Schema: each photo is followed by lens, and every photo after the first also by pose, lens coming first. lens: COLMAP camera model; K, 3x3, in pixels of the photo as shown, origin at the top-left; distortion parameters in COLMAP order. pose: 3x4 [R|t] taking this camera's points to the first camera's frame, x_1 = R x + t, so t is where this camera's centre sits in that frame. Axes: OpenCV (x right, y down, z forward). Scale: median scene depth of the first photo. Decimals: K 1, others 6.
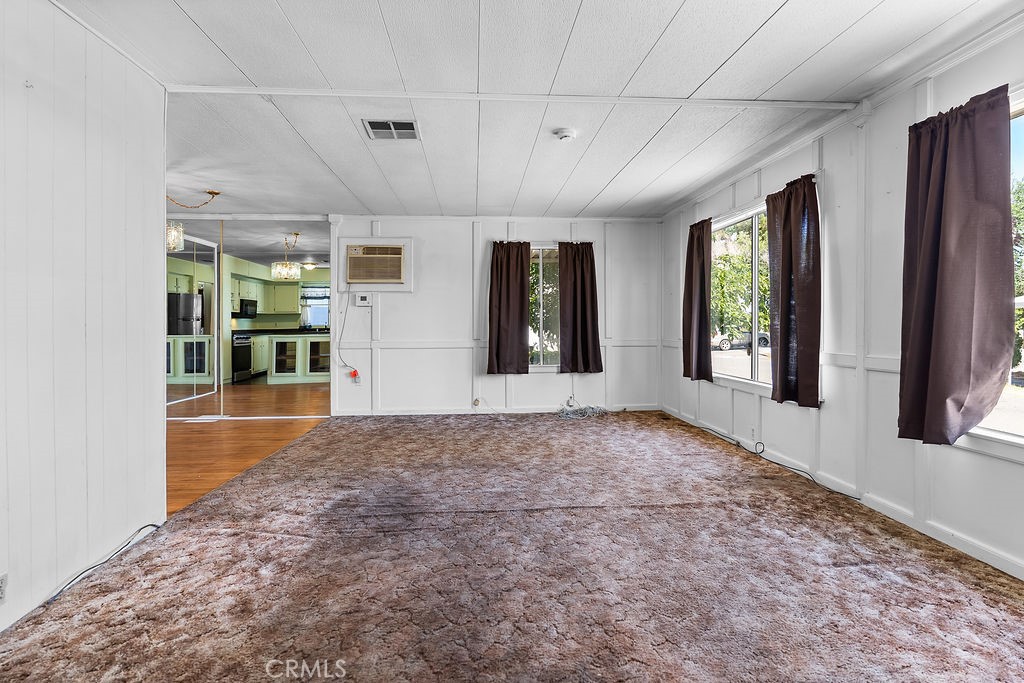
lens RADIAL K [[535.7, 0, 513.3], [0, 535.7, 324.1], [0, 0, 1]] dist [-0.003746, 0.000654]
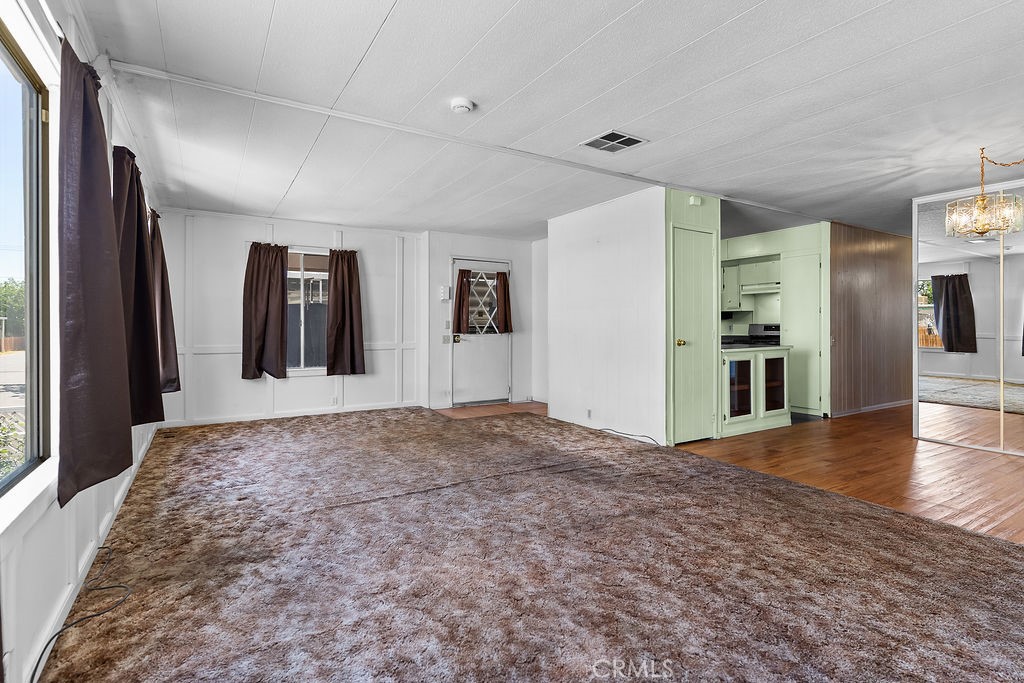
lens RADIAL K [[495.8, 0, 513.3], [0, 495.8, 327.3], [0, 0, 1]] dist [0.002247, 0.000595]
pose [[-0.883732, 0.002615, -0.467986, 0.395940], [-0.000144, 0.999983, 0.005860, -0.007701], [0.467993, 0.005246, -0.883717, 1.738684]]
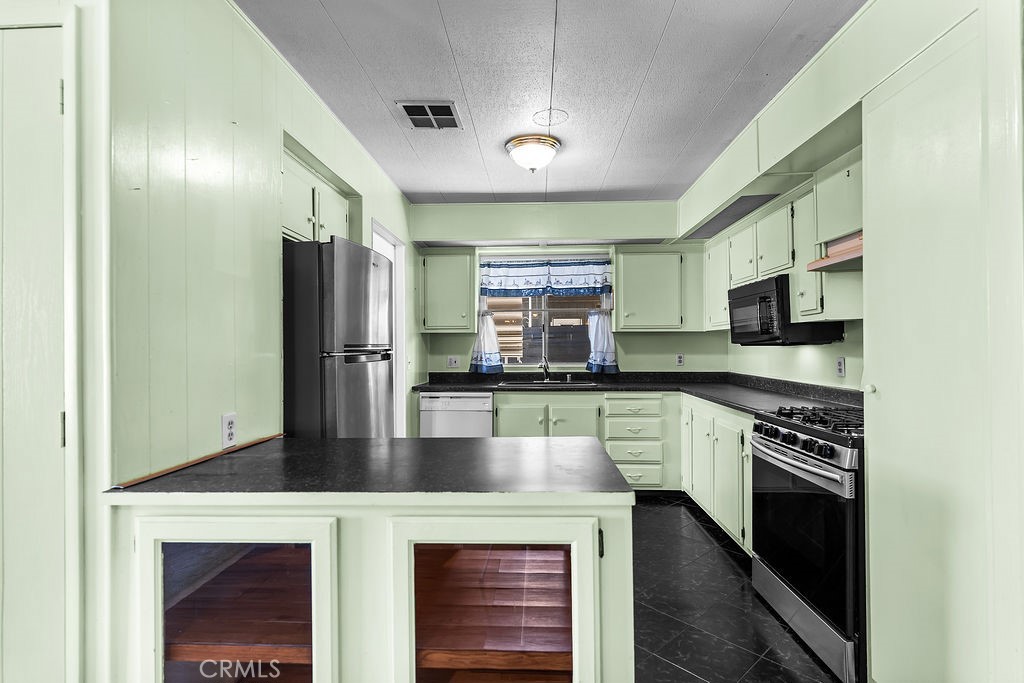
lens RADIAL K [[485.7, 0, 512.4], [0, 485.7, 347.5], [0, 0, 1]] dist [0.000287, 0.000001]
pose [[-0.992227, 0.006172, 0.124291, -1.057720], [0.007522, 0.999918, 0.010398, -0.037467], [-0.124216, 0.011252, -0.992191, 1.094021]]
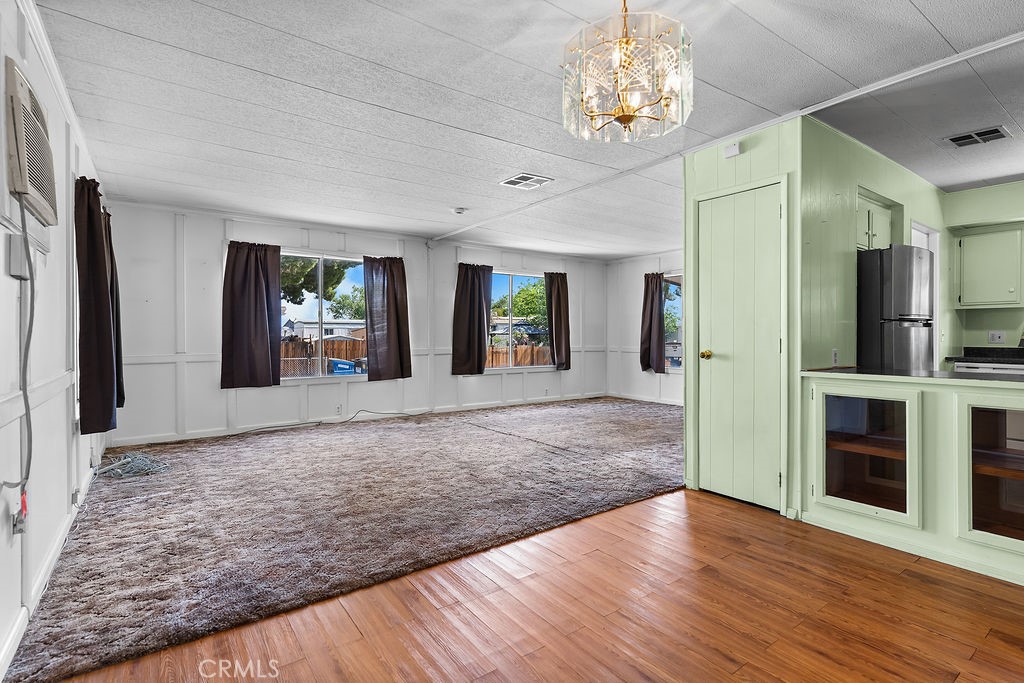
lens RADIAL K [[491.1, 0, 510.1], [0, 491.1, 336.7], [0, 0, 1]] dist [0.001789, 0.000572]
pose [[-0.522660, 0.000083, 0.852541, -1.180709], [0.004897, 0.999984, 0.002905, 0.000532], [-0.852527, 0.005693, -0.522652, 1.619849]]
